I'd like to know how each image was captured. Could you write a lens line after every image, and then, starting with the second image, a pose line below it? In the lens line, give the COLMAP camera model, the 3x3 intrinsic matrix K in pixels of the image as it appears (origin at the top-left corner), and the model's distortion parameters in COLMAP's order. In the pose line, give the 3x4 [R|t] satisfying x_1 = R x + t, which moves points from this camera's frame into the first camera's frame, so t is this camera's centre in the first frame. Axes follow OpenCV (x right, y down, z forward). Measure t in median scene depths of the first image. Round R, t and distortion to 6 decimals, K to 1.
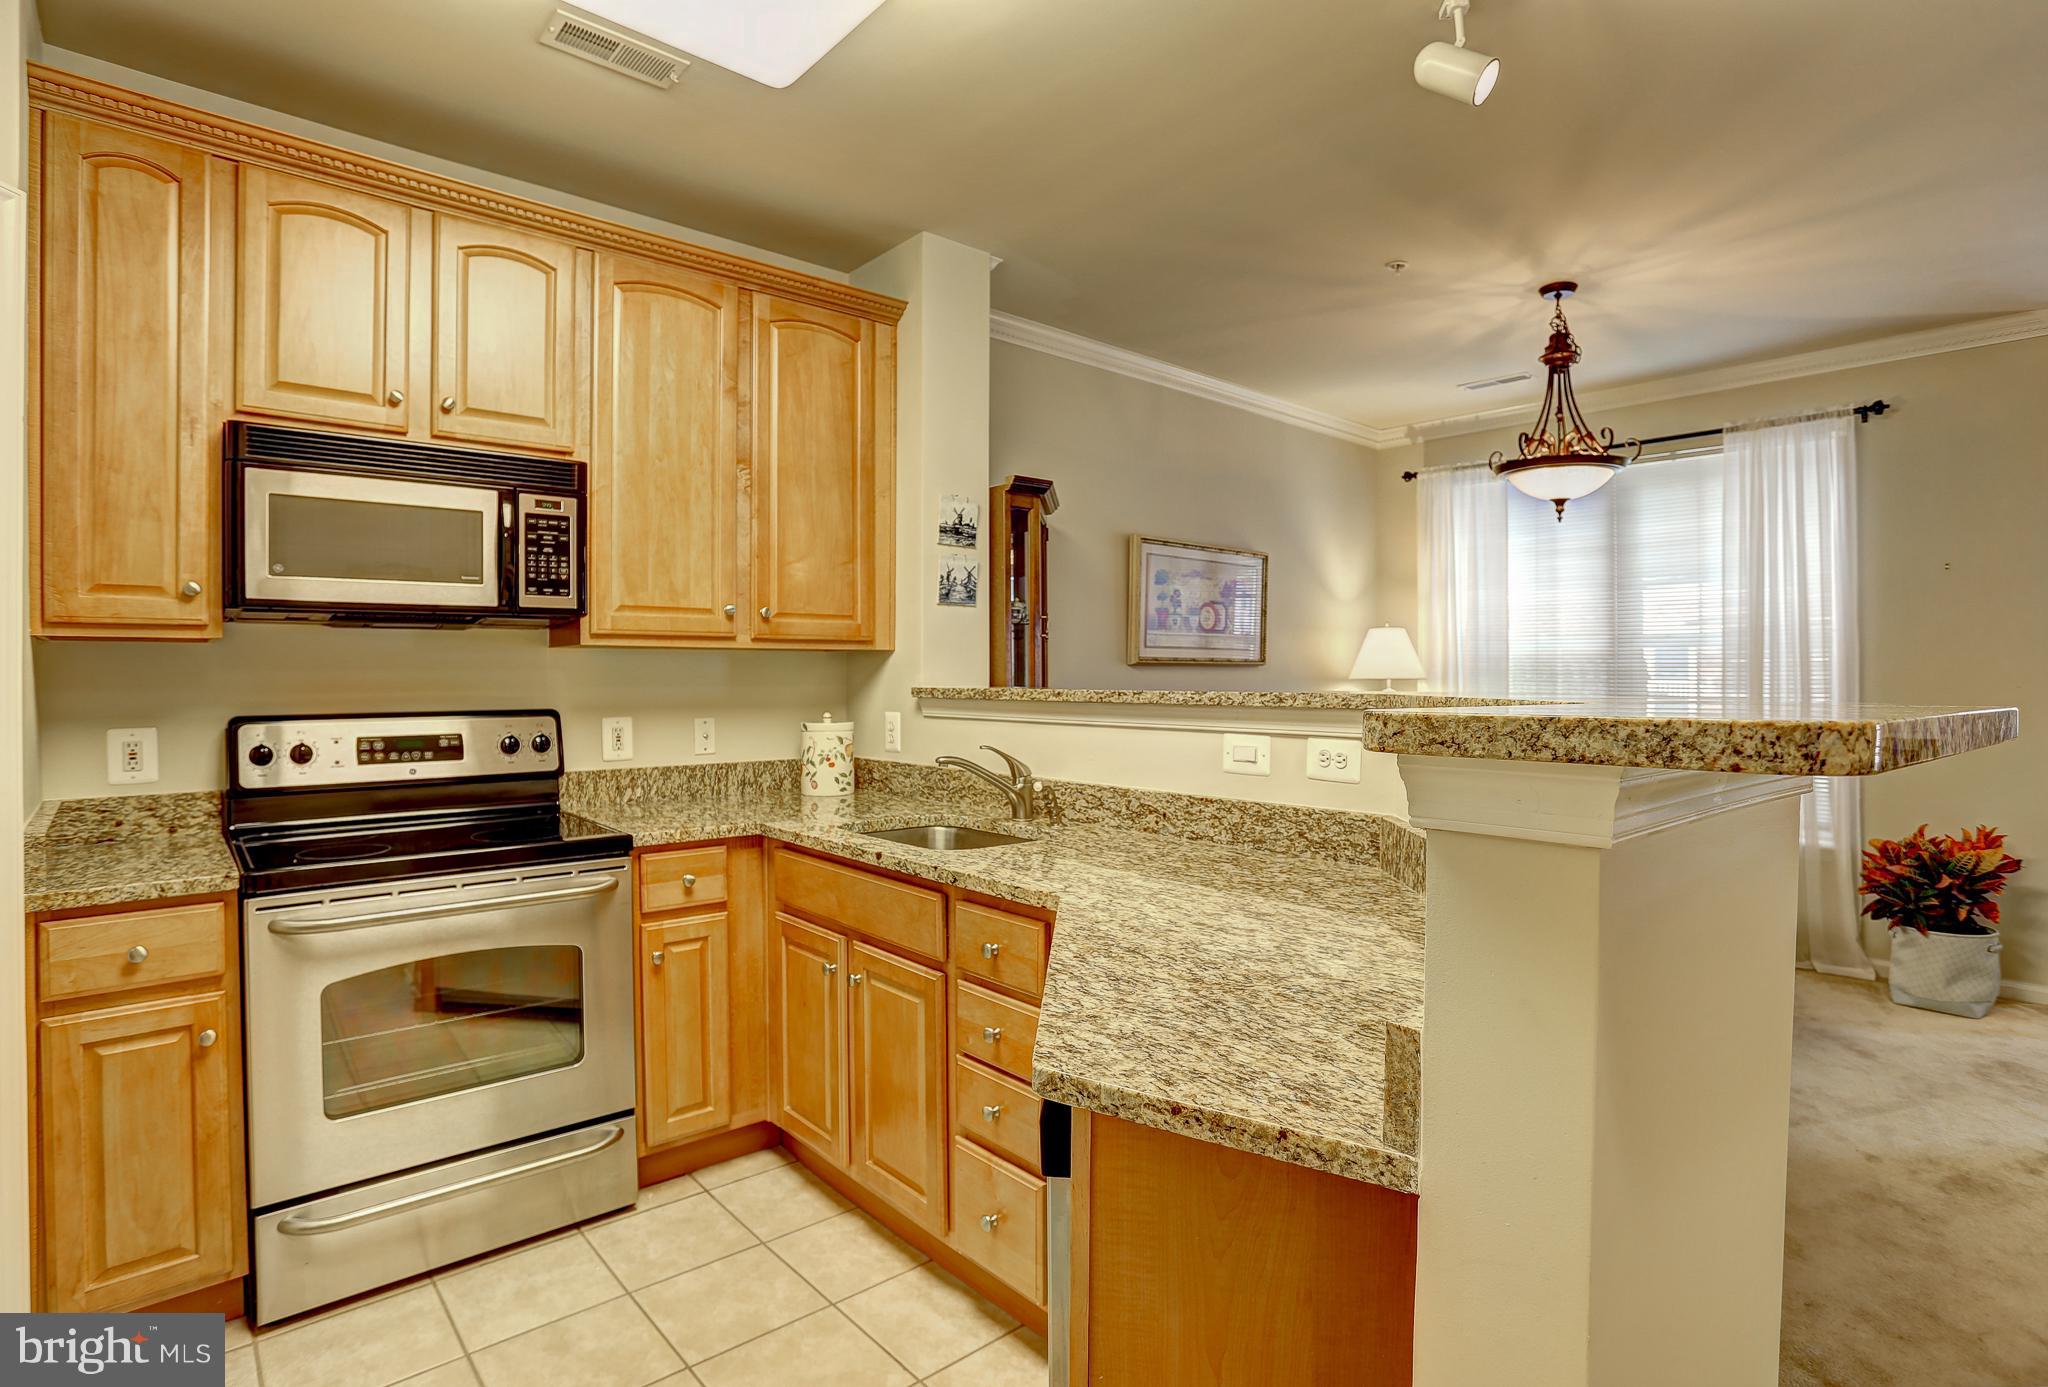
lens RADIAL K [[1000.5, 0, 1115.0], [0, 1000.5, 686.5], [0, 0, 1]] dist [-0.038744, 0.010023]
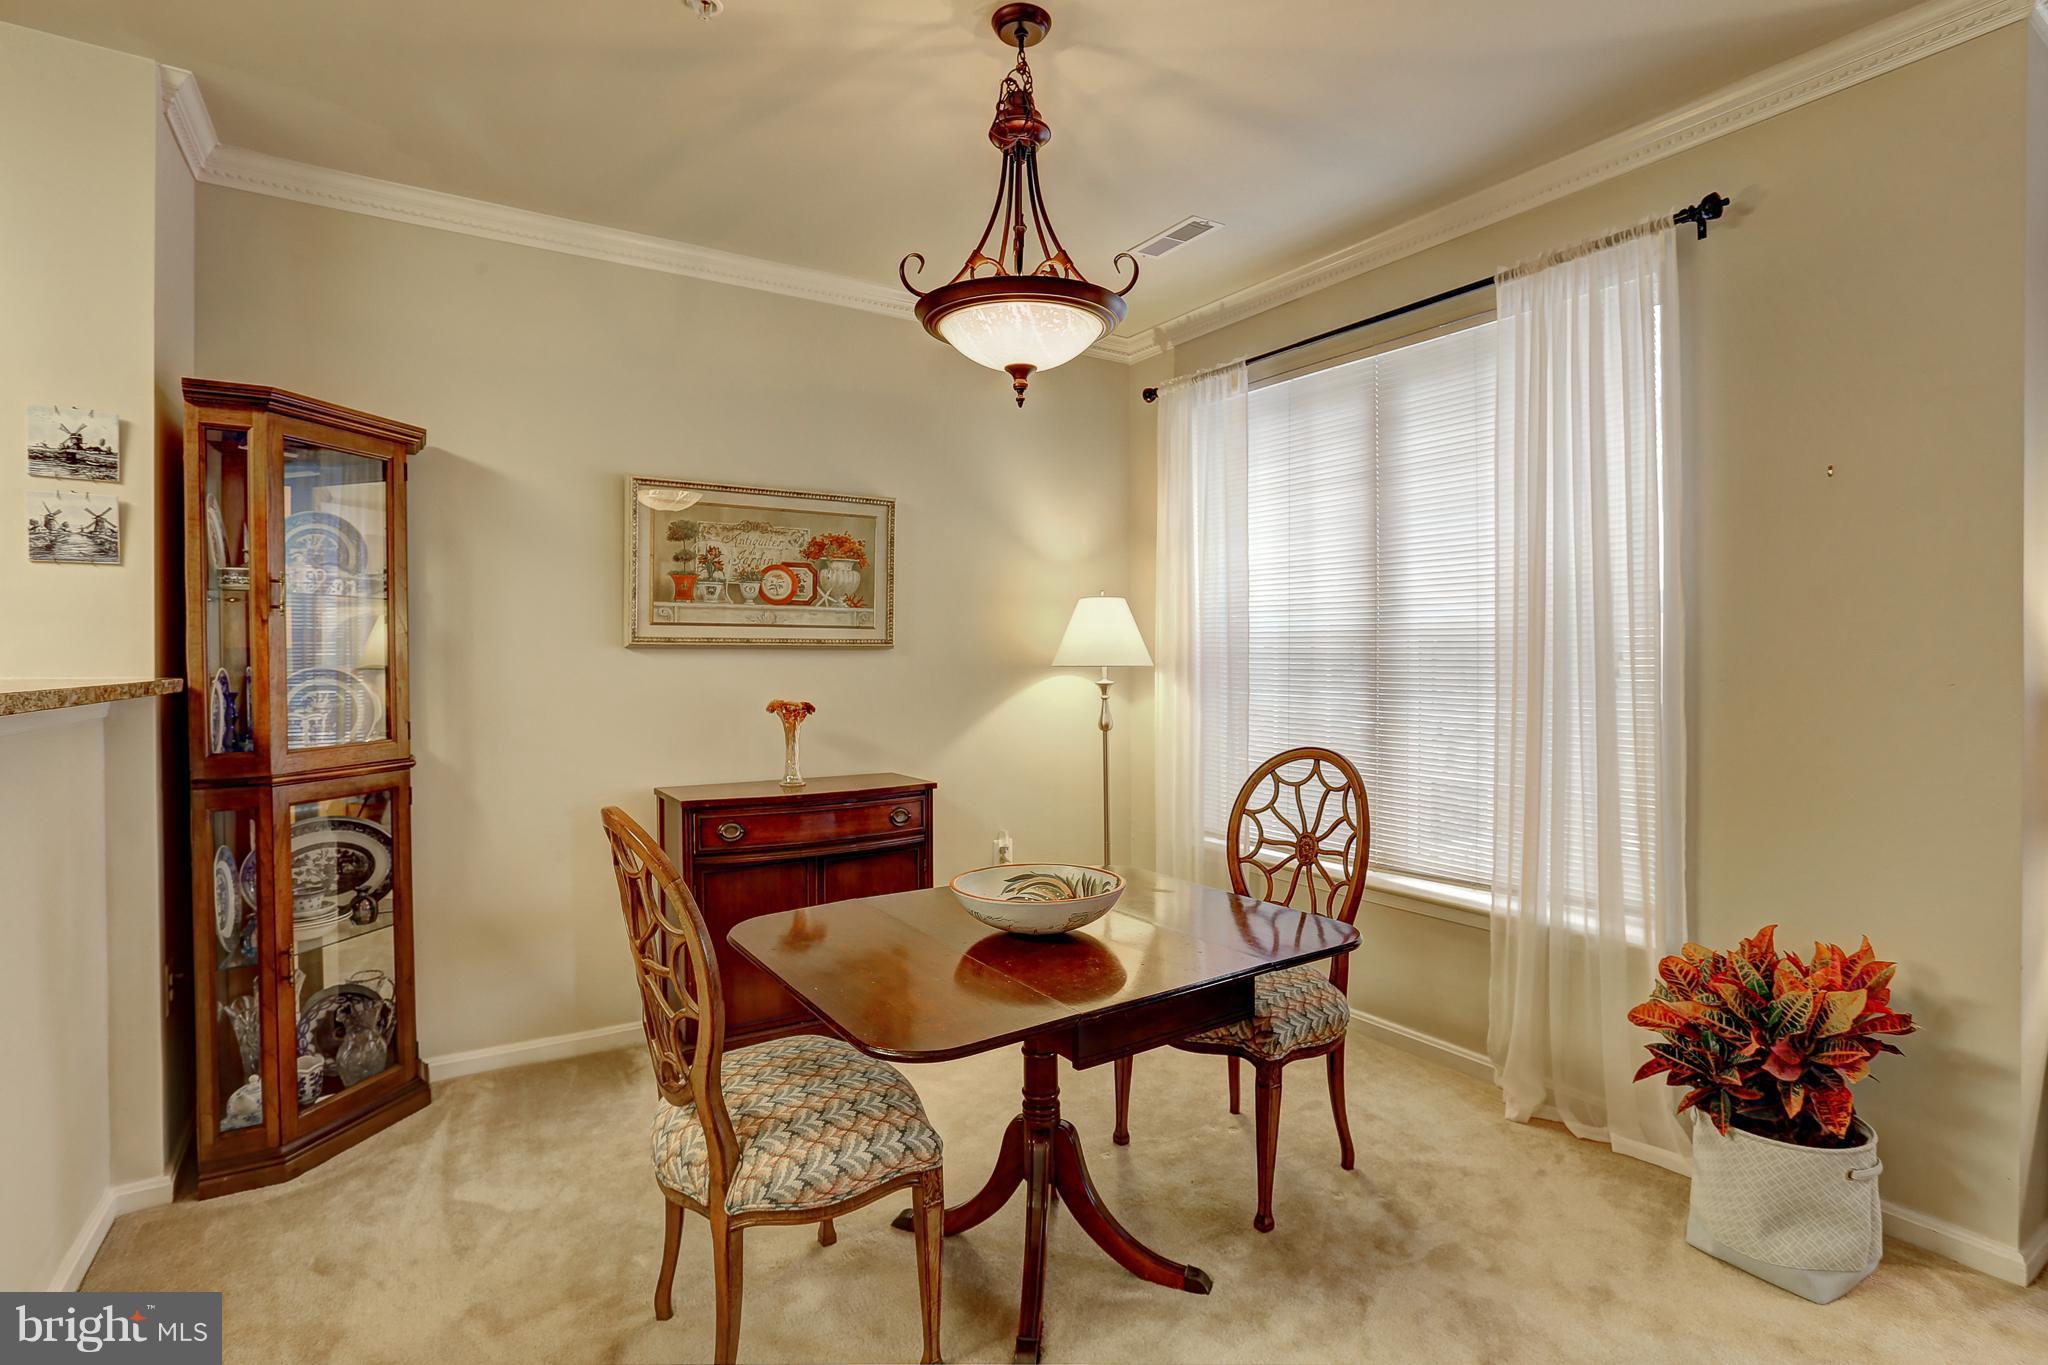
lens RADIAL K [[1000.5, 0, 1041.4], [0, 1000.5, 671.0], [0, 0, 1]] dist [-0.038744, 0.010023]
pose [[0.984222, 0.000916, -0.176937, 0.553457], [-0.000848, 1.000000, 0.000464, -0.006105], [0.176938, -0.000307, 0.984222, 0.396072]]
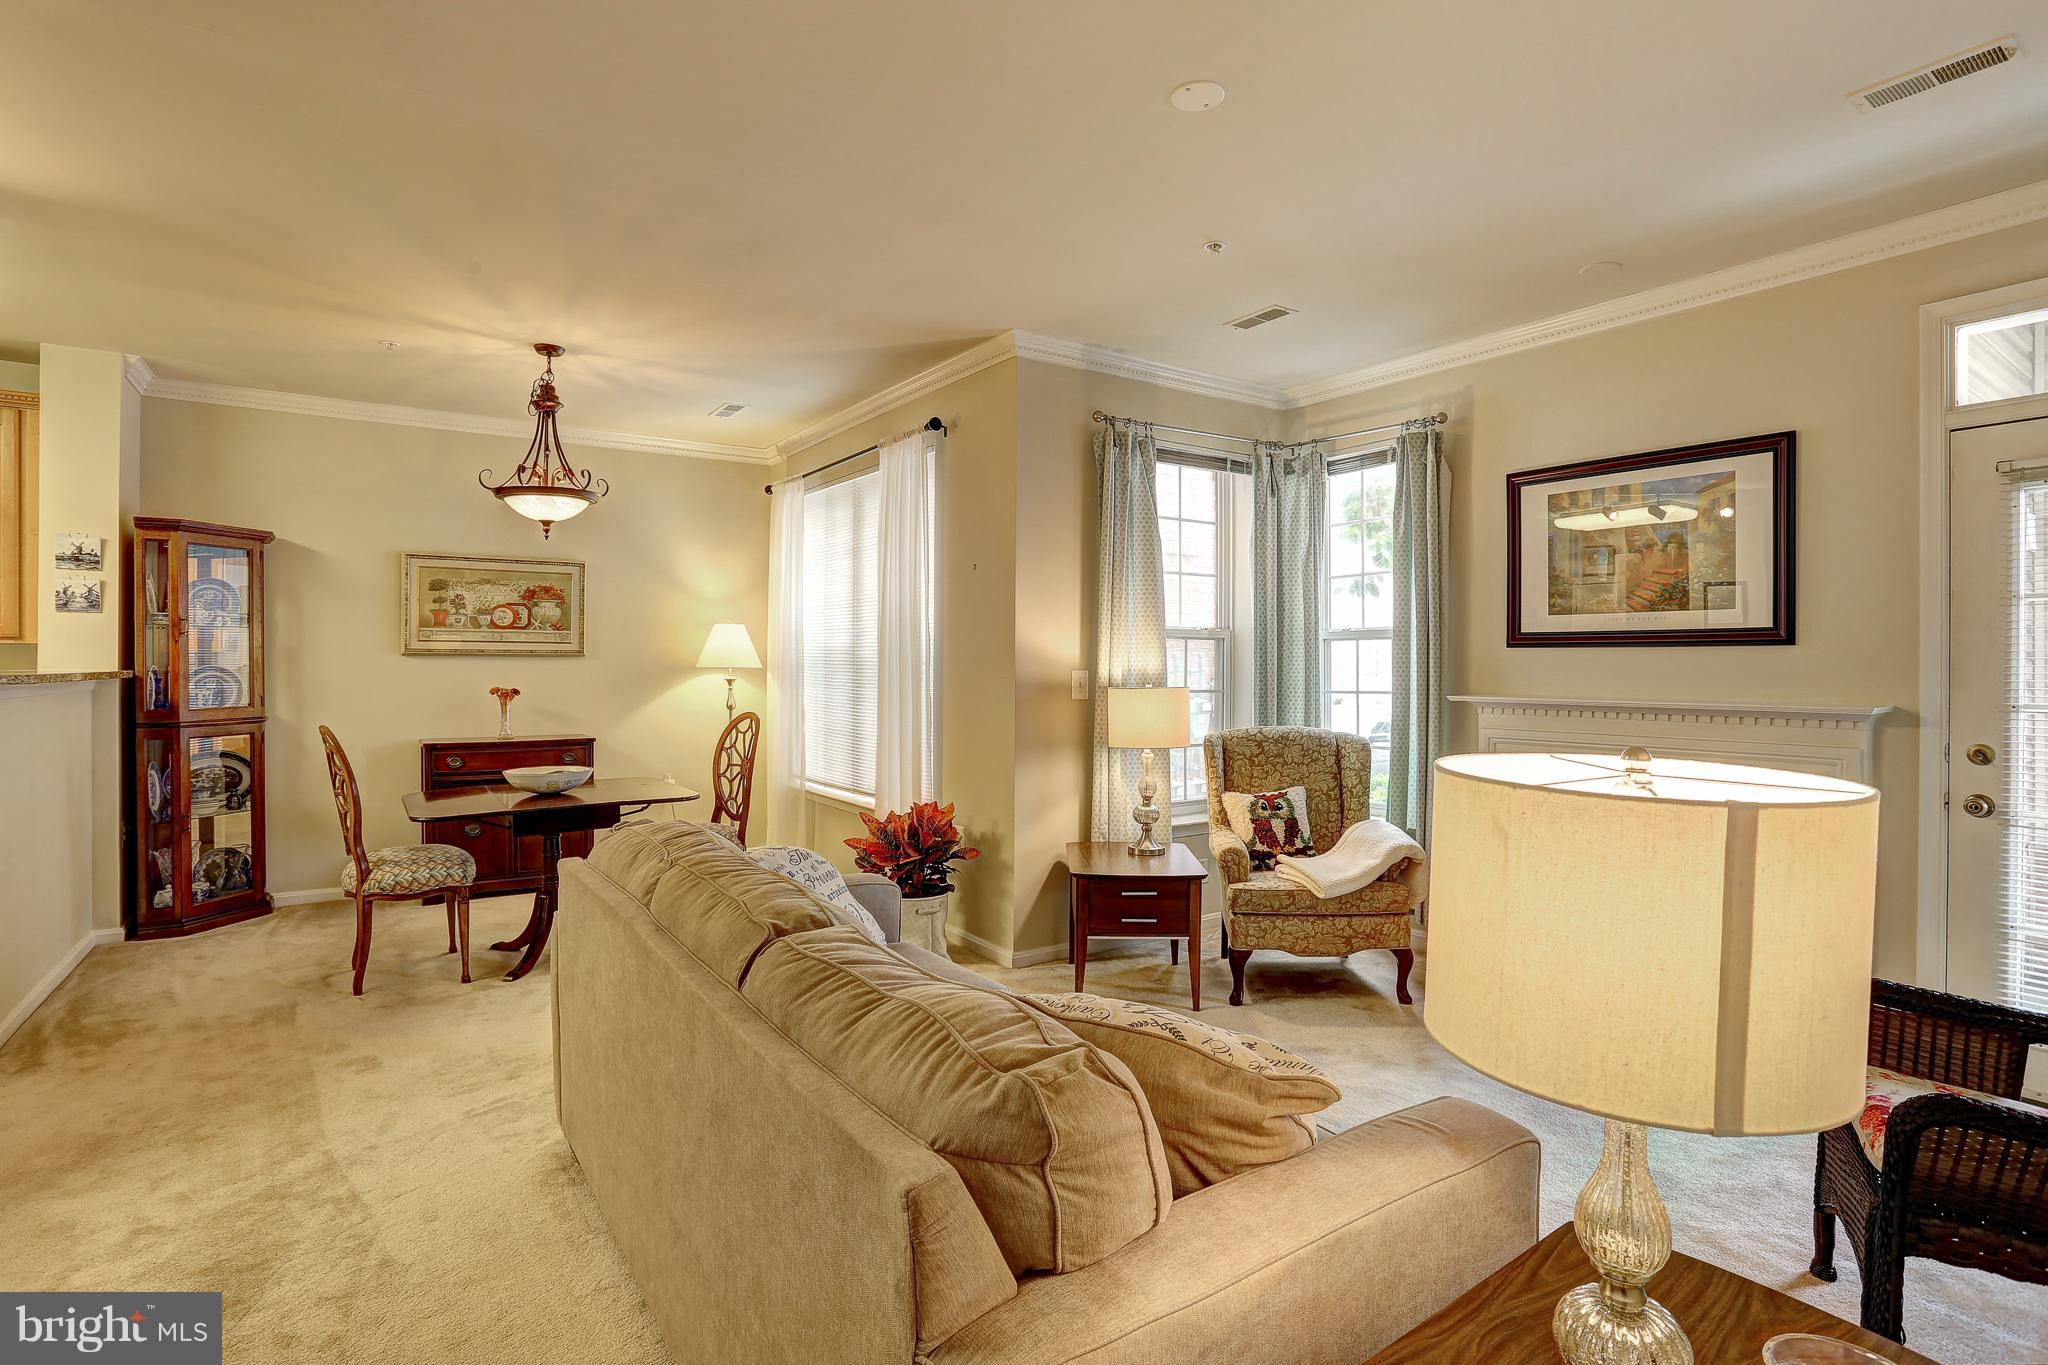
lens RADIAL K [[1000.5, 0, 1019.0], [0, 1000.5, 672.6], [0, 0, 1]] dist [-0.038744, 0.010023]
pose [[0.987366, 0.005547, -0.158357, 1.188001], [-0.006271, 0.999972, -0.004073, 0.000325], [0.158330, 0.005014, 0.987373, -0.113633]]
